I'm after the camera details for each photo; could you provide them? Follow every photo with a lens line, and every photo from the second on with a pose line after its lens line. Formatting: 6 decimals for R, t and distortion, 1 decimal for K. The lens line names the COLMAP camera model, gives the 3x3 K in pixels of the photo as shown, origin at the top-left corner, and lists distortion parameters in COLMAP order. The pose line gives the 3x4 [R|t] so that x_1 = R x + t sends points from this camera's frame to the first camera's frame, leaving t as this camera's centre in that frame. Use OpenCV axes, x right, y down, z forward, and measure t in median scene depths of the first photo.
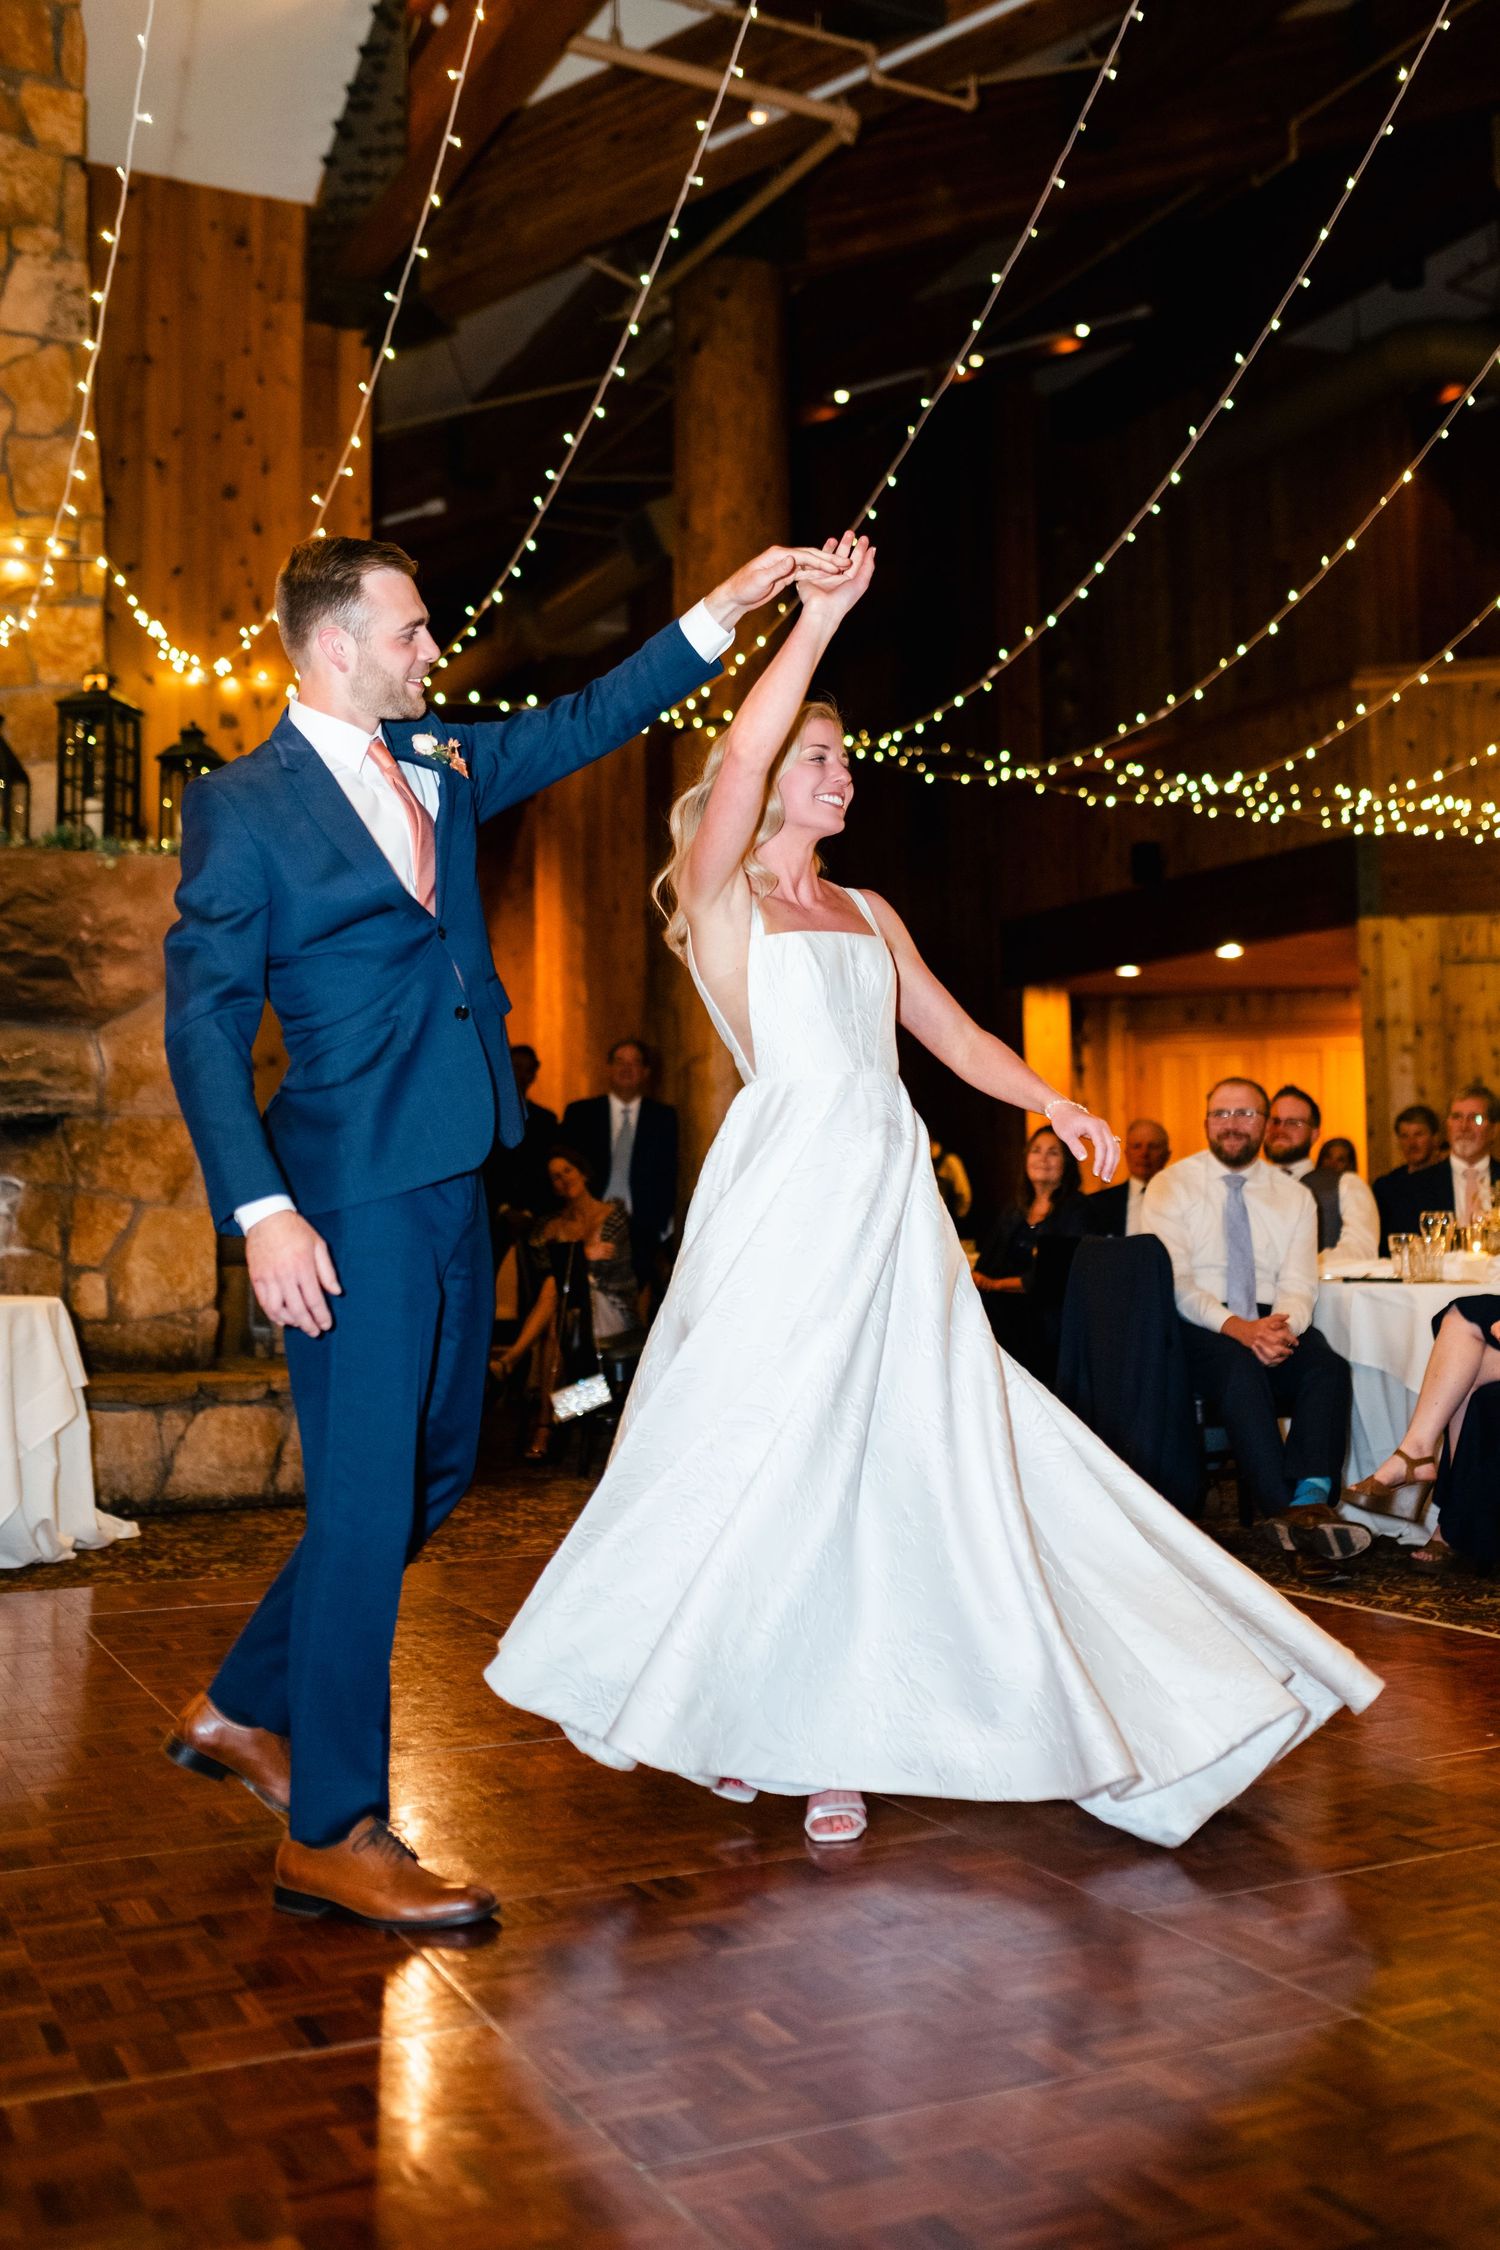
lens RADIAL K [[2163.2, 0, 751.6], [0, 2163.2, 1055.0], [0, 0, 1]] dist [-0.021631, 0.008277]
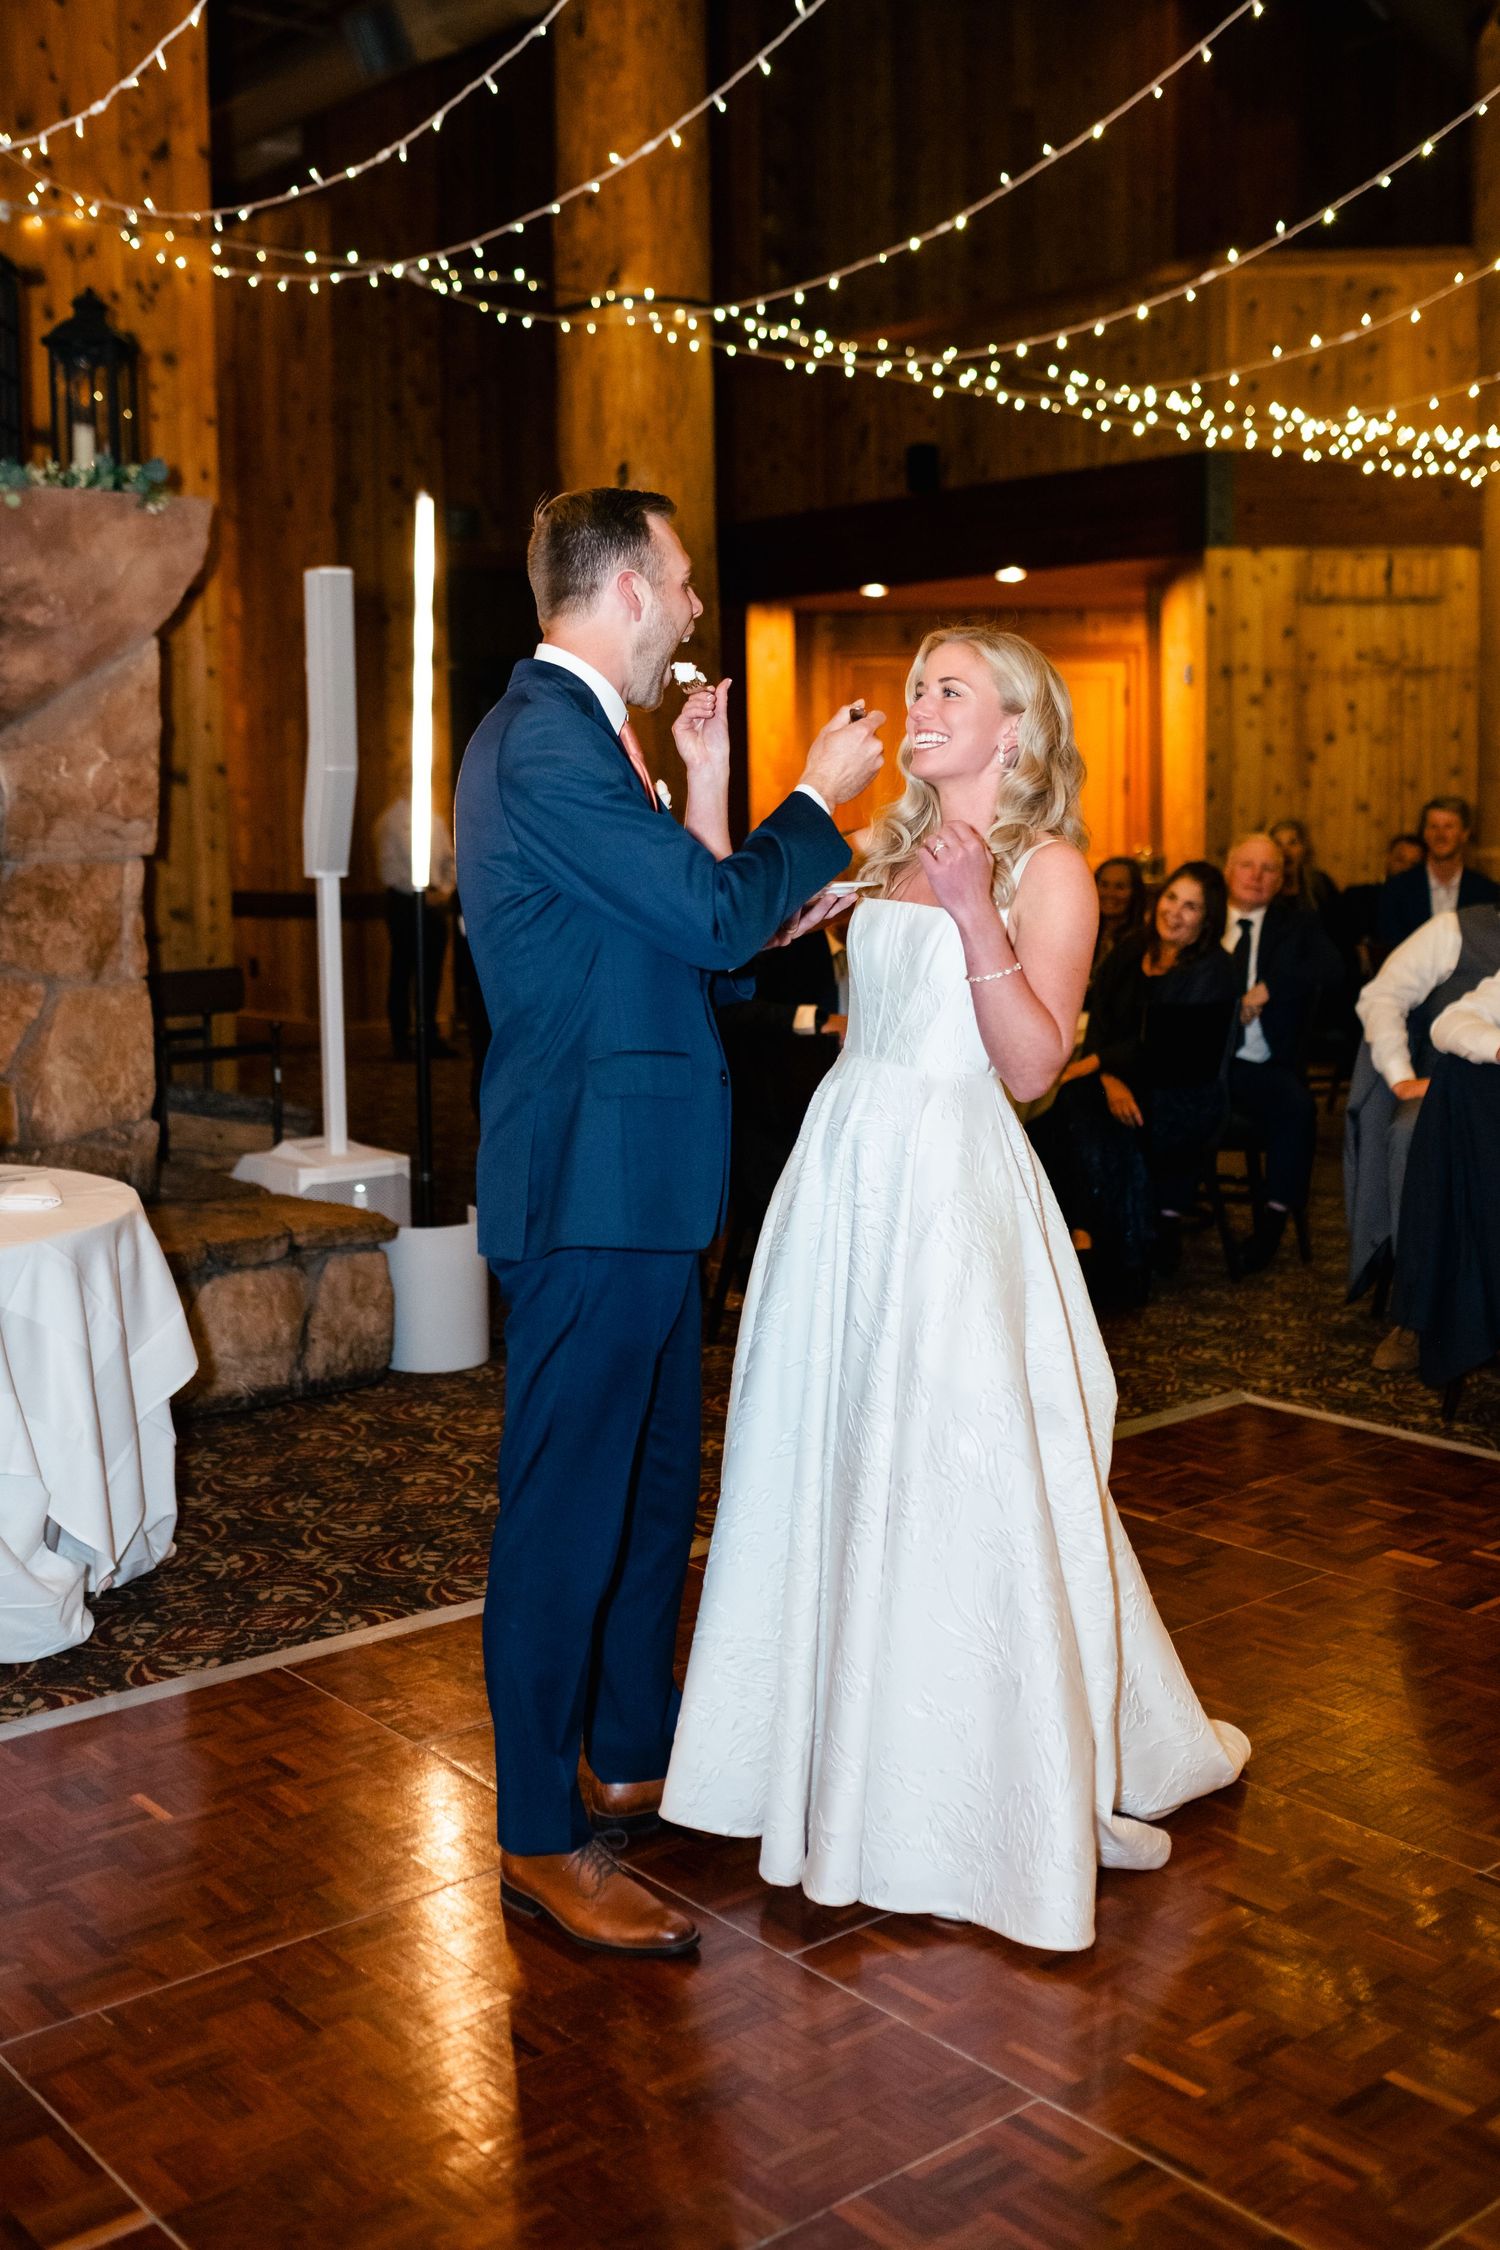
lens RADIAL K [[2309.1, 0, 666.2], [0, 2309.1, 979.9], [0, 0, 1]] dist [-0.011258, 0.006858]
pose [[0.975893, -0.017761, 0.217526, -0.251389], [-0.015602, 0.988456, 0.150700, -0.050693], [-0.217691, -0.150460, 0.964351, 0.216017]]
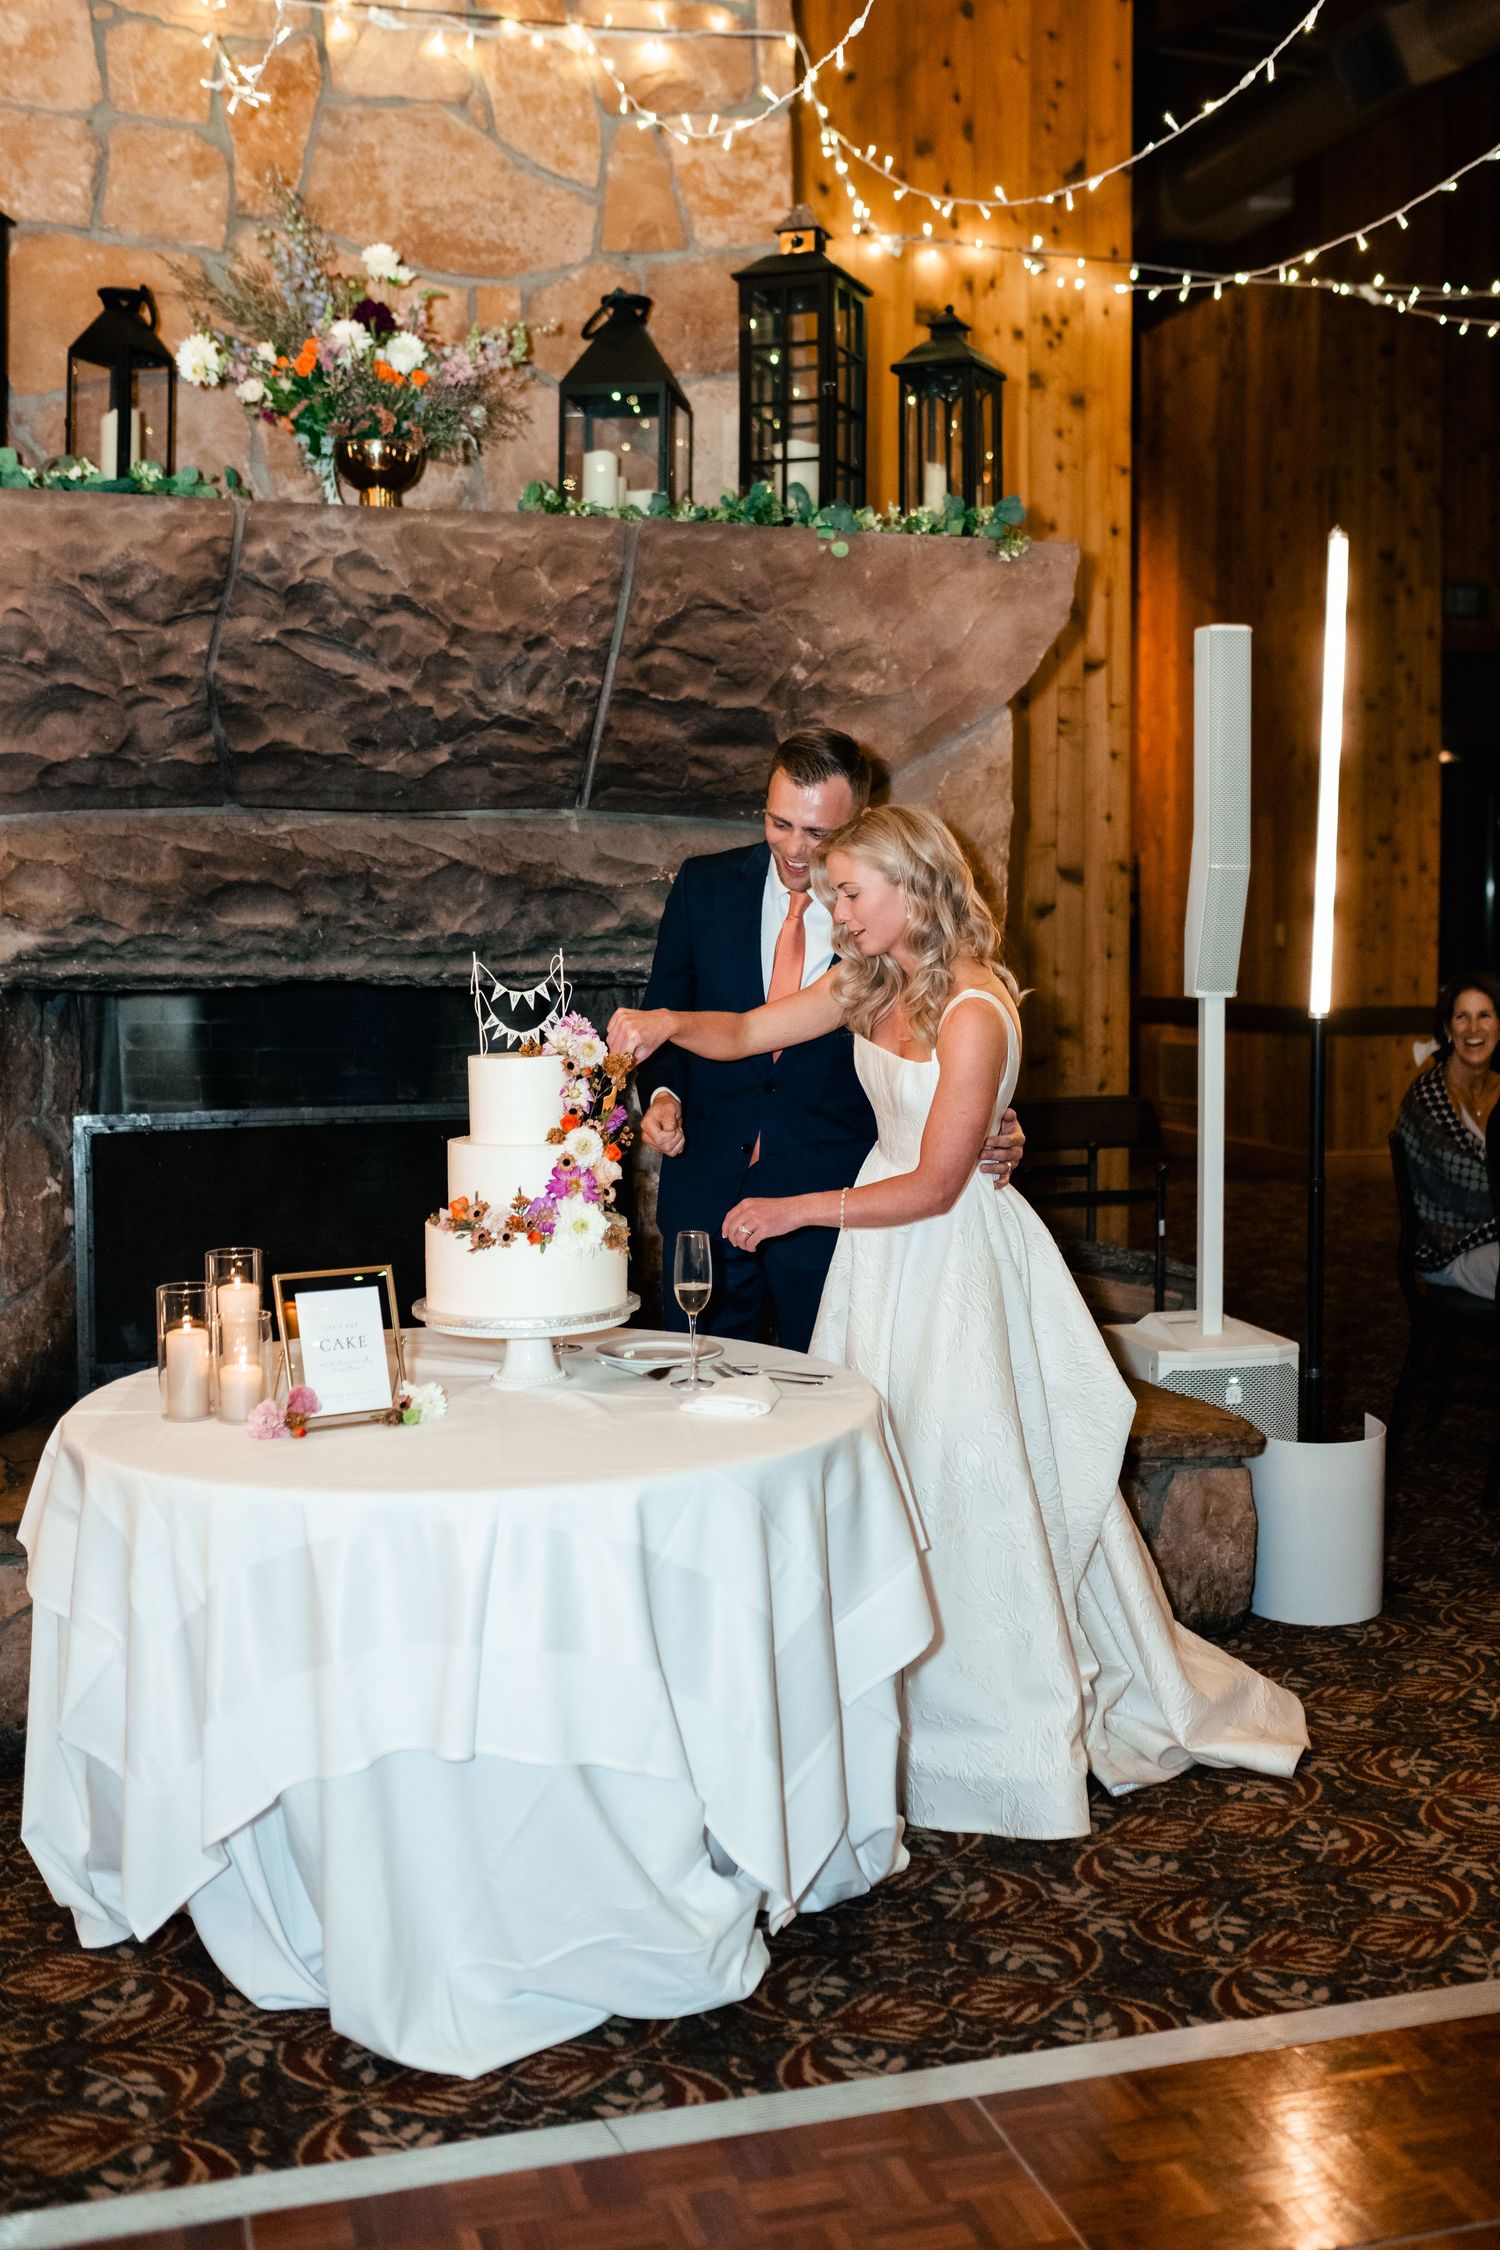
lens RADIAL K [[2336.3, 0, 848.6], [0, 2336.3, 991.1], [0, 0, 1]] dist [-0.056001, 0.060838]
pose [[0.990125, 0.020218, -0.138722, -0.199826], [-0.004170, 0.993355, 0.115012, -0.041310], [0.140126, -0.113297, 0.983630, 0.352113]]
